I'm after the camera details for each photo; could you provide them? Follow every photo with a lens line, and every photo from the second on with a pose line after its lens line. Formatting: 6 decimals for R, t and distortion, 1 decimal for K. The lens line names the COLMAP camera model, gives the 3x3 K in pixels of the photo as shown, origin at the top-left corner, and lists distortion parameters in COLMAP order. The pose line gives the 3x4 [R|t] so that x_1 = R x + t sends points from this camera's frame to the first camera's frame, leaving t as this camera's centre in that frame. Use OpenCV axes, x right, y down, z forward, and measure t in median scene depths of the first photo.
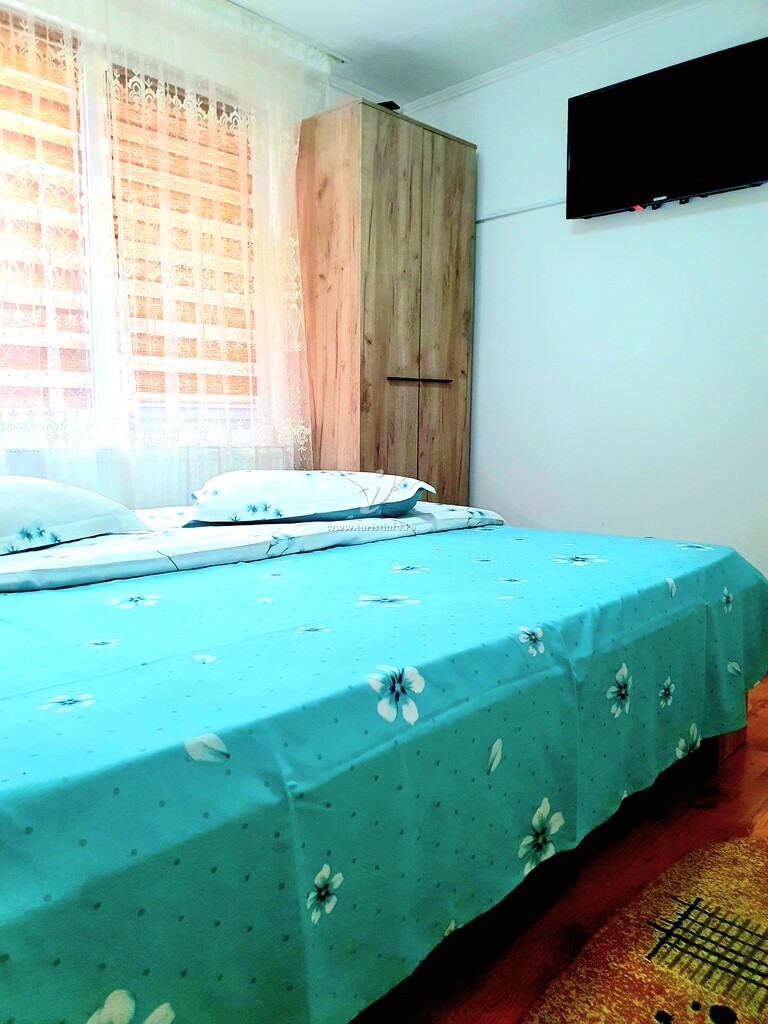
lens RADIAL K [[764.9, 0, 383.6], [0, 764.9, 526.0], [0, 0, 1]] dist [0.001389, -0.001313]
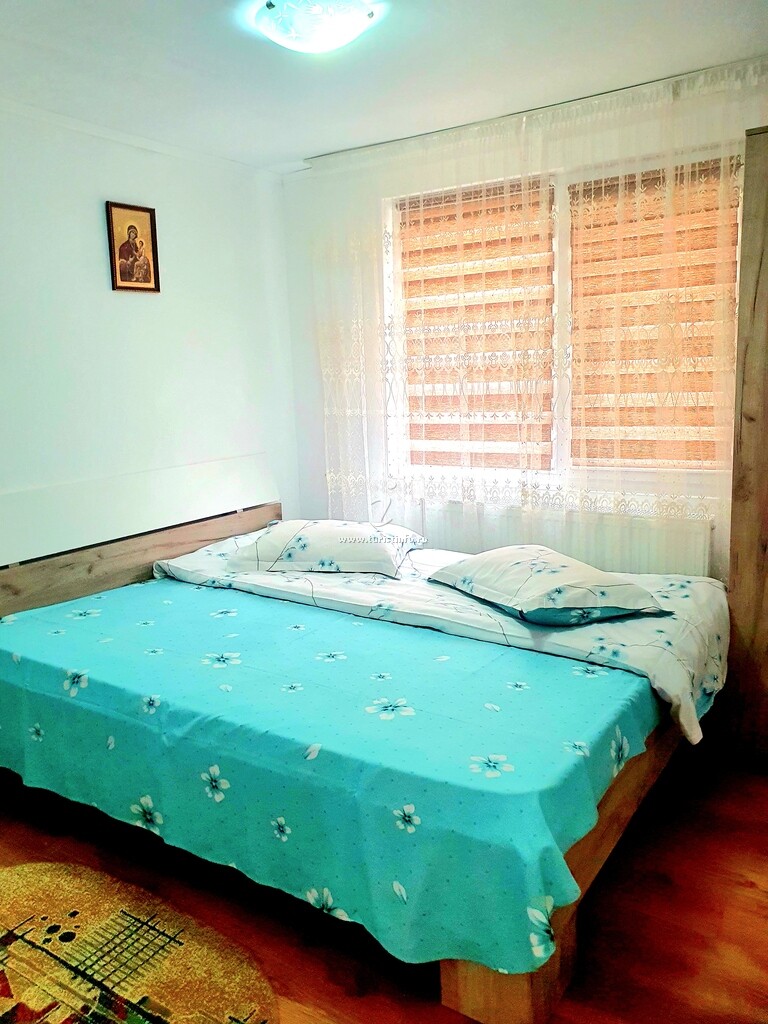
lens RADIAL K [[769.8, 0, 384.0], [0, 769.8, 512.0], [0, 0, 1]] dist [-0.000417, -0.002913]
pose [[0.183953, 0.173915, -0.967427, 1.808697], [-0.101955, 0.982290, 0.157201, -0.571005], [0.977633, 0.069716, 0.198427, 1.103334]]
